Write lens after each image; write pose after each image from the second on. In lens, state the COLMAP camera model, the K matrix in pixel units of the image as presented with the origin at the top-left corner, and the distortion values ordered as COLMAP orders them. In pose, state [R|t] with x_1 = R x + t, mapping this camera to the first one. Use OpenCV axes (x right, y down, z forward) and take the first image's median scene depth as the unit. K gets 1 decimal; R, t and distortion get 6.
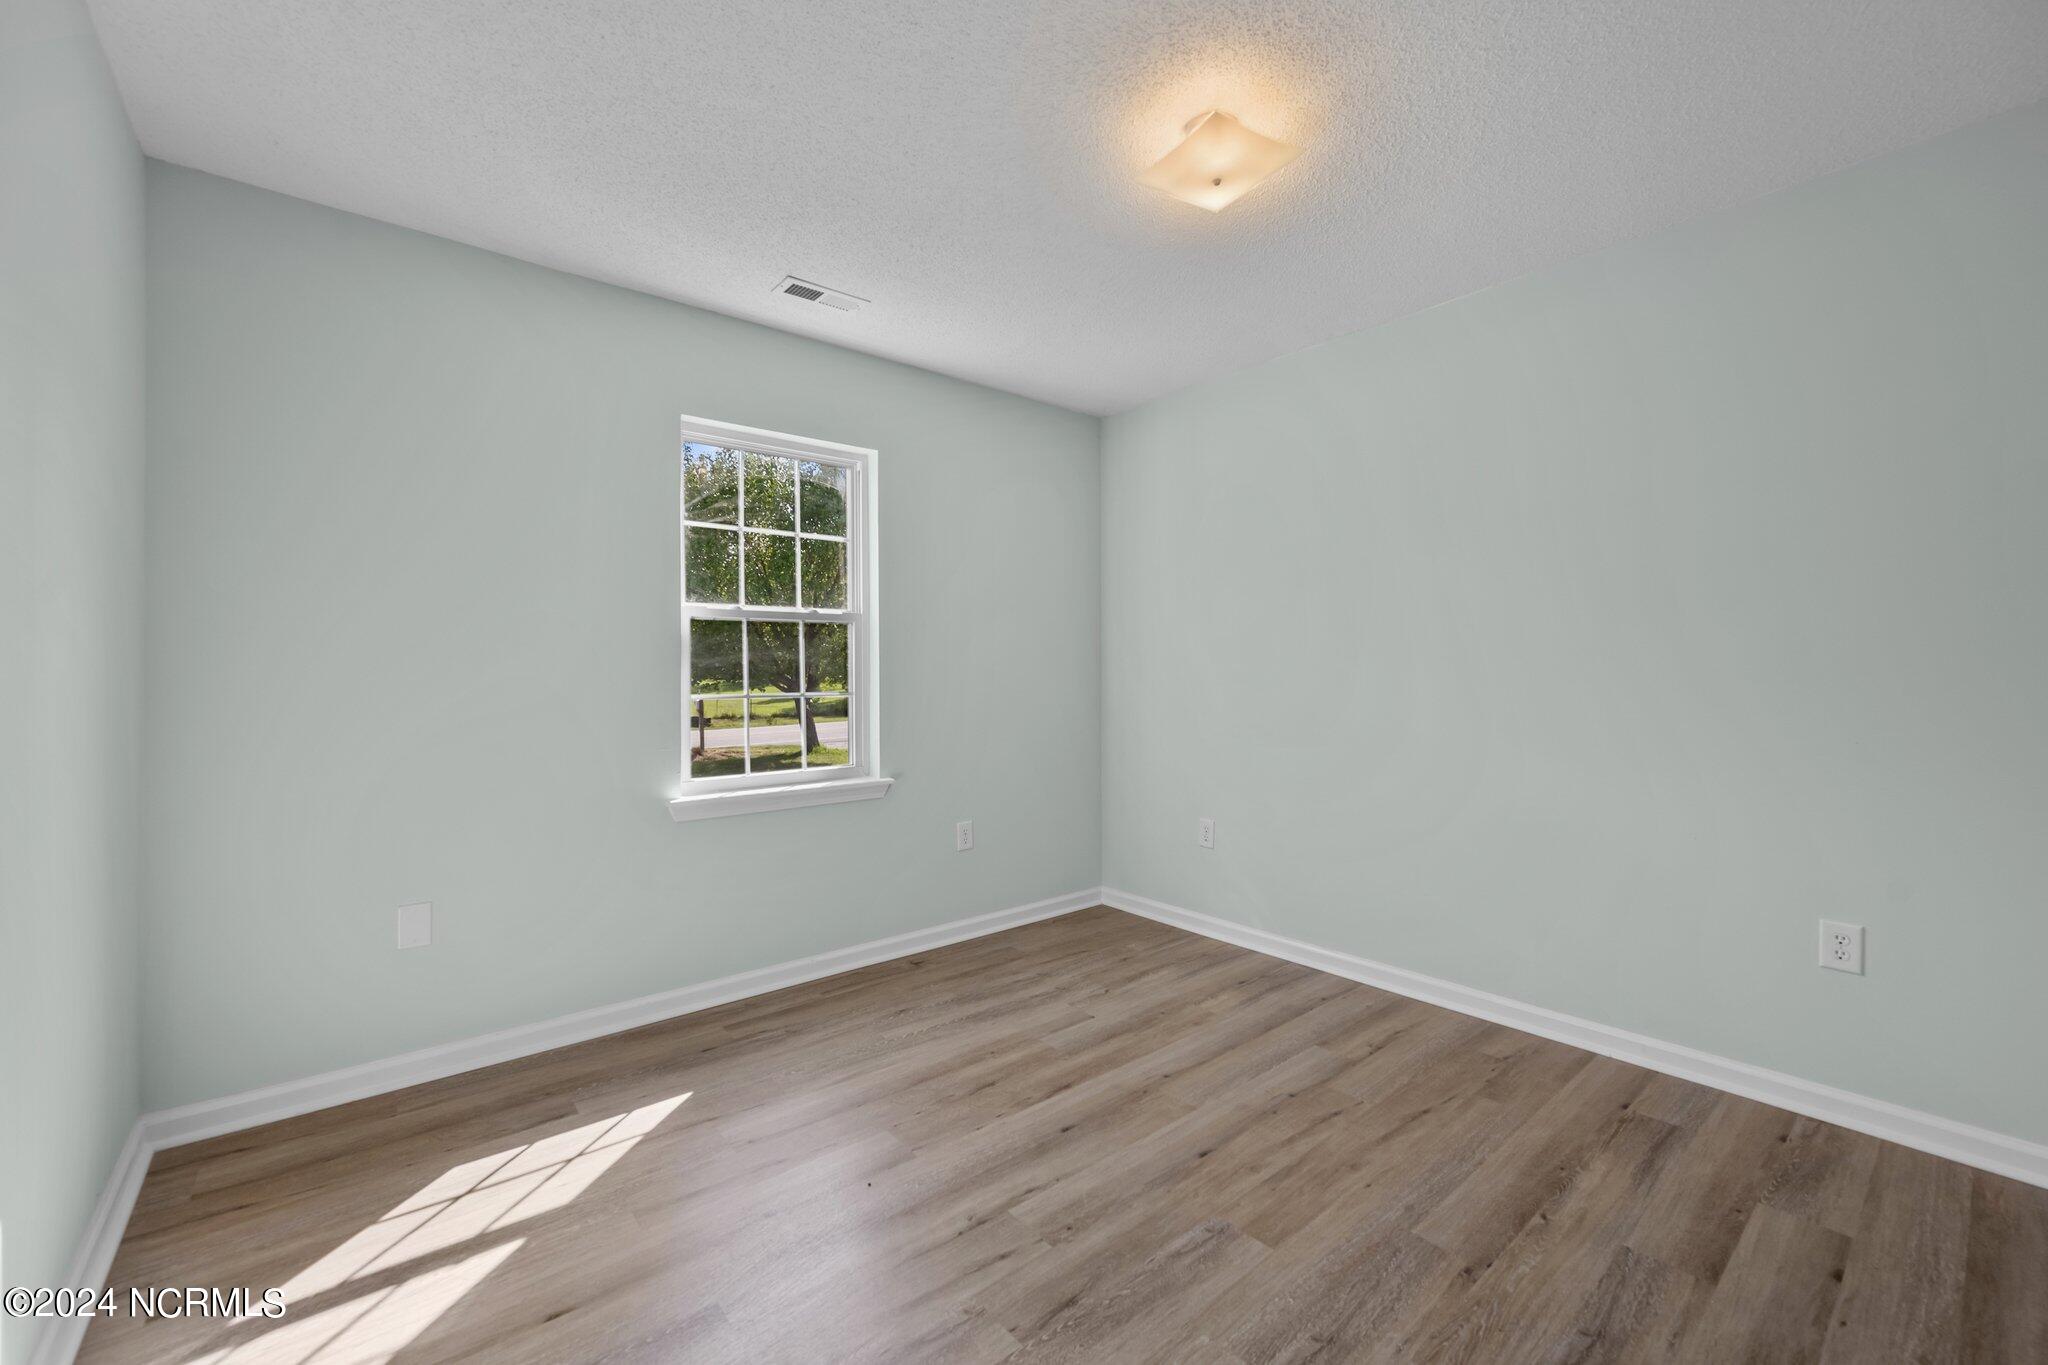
lens RADIAL K [[809.5, 0, 1023.4], [0, 809.5, 679.1], [0, 0, 1]] dist [-0.000121, 0.000227]
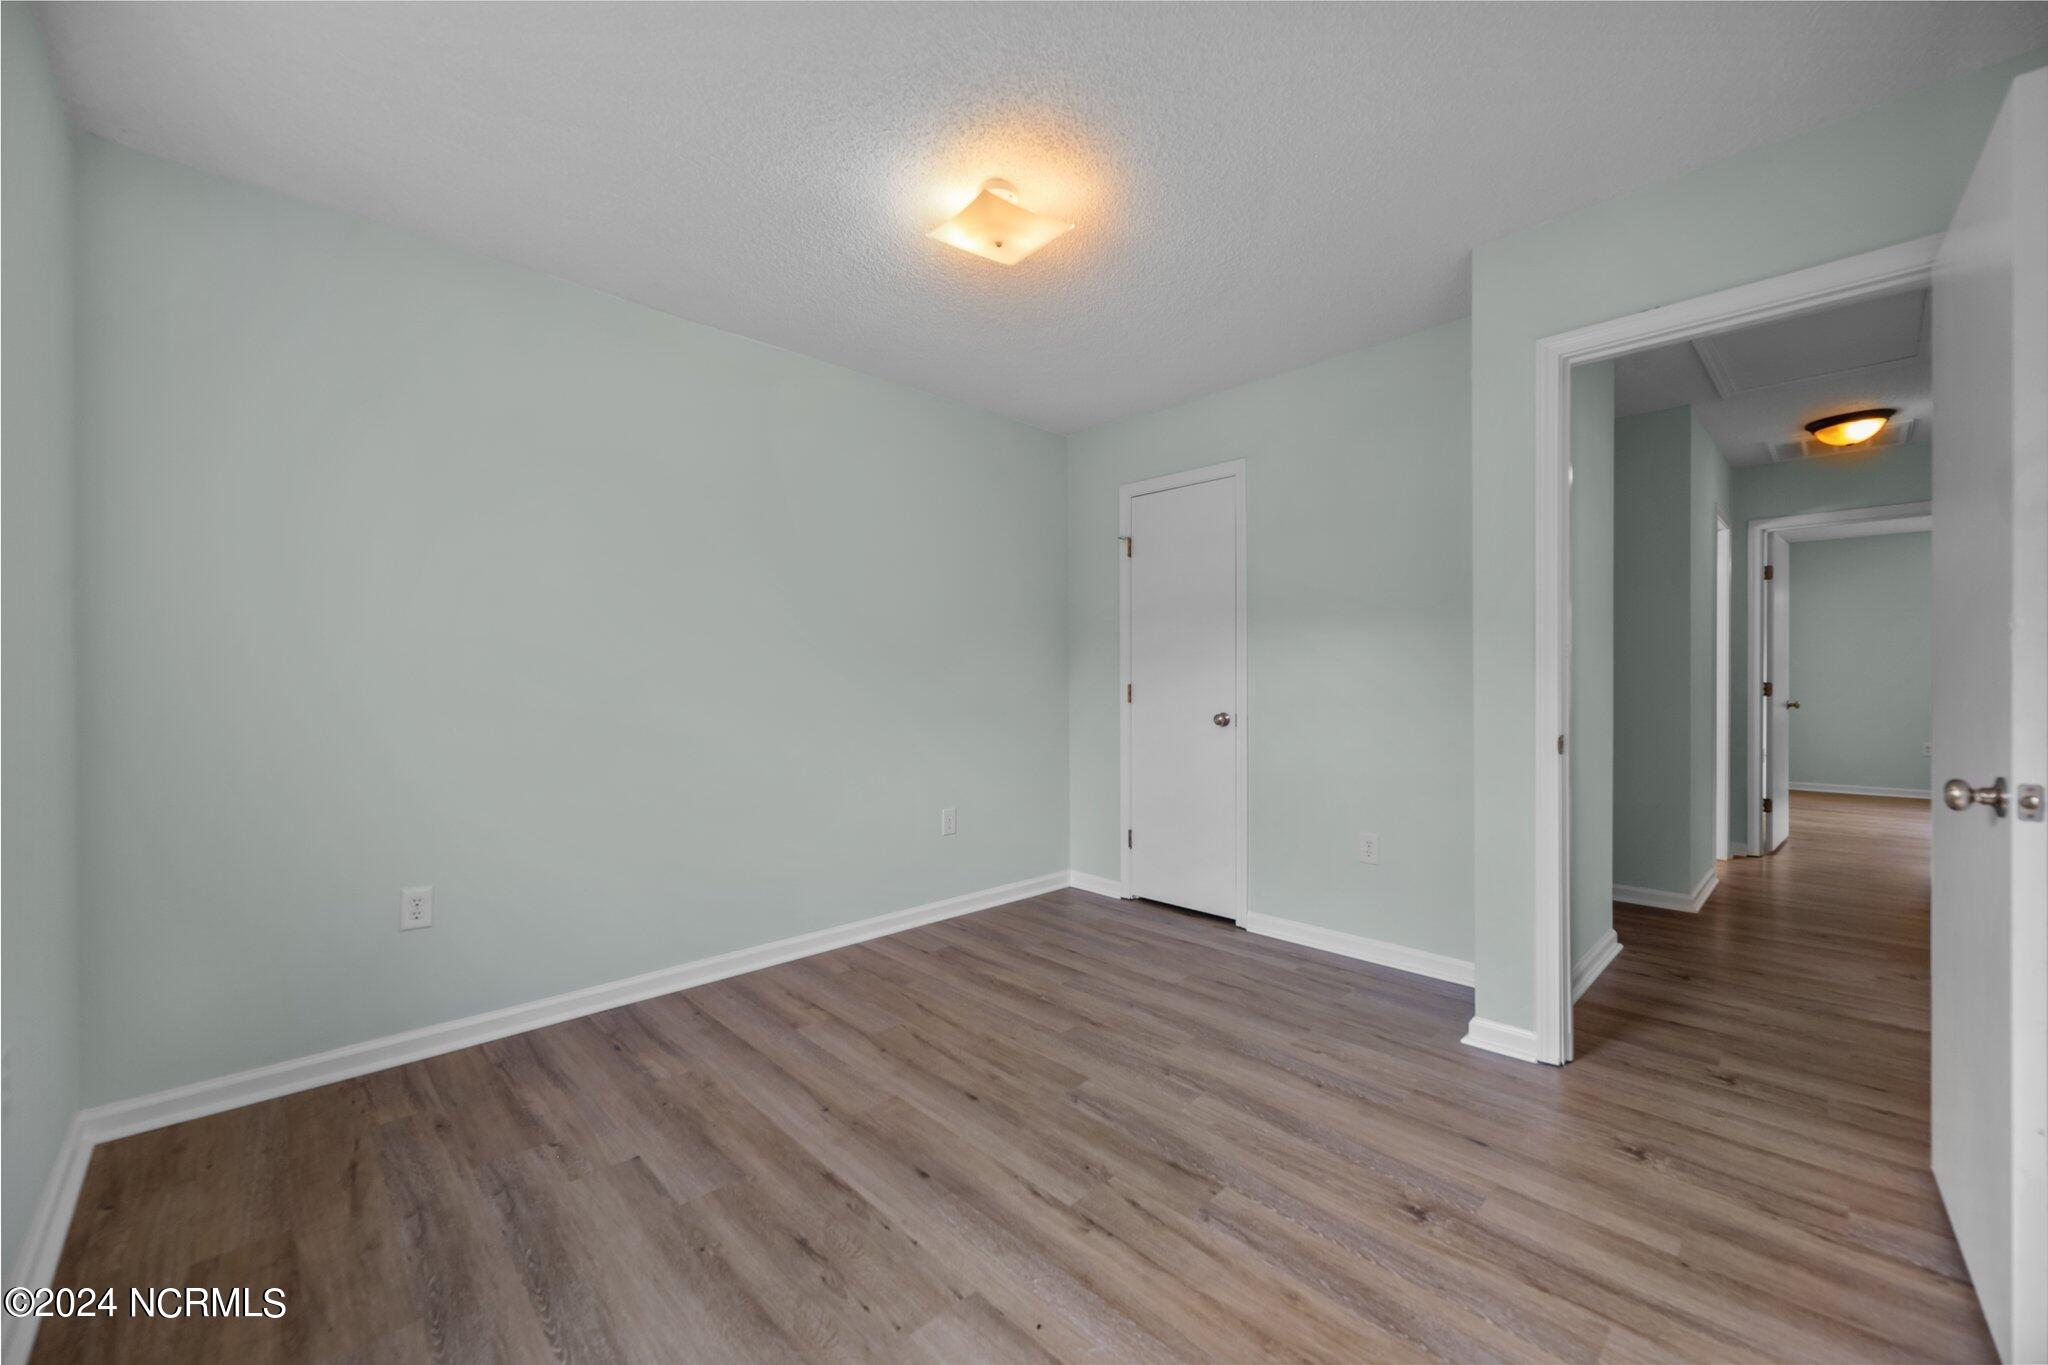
lens RADIAL K [[809.5, 0, 1012.5], [0, 809.5, 680.2], [0, 0, 1]] dist [-0.000121, 0.000227]
pose [[-0.068682, 0.005455, 0.997624, -0.565238], [0.007768, 0.999958, -0.004933, 0.006303], [-0.997608, 0.007411, -0.068721, 0.630753]]
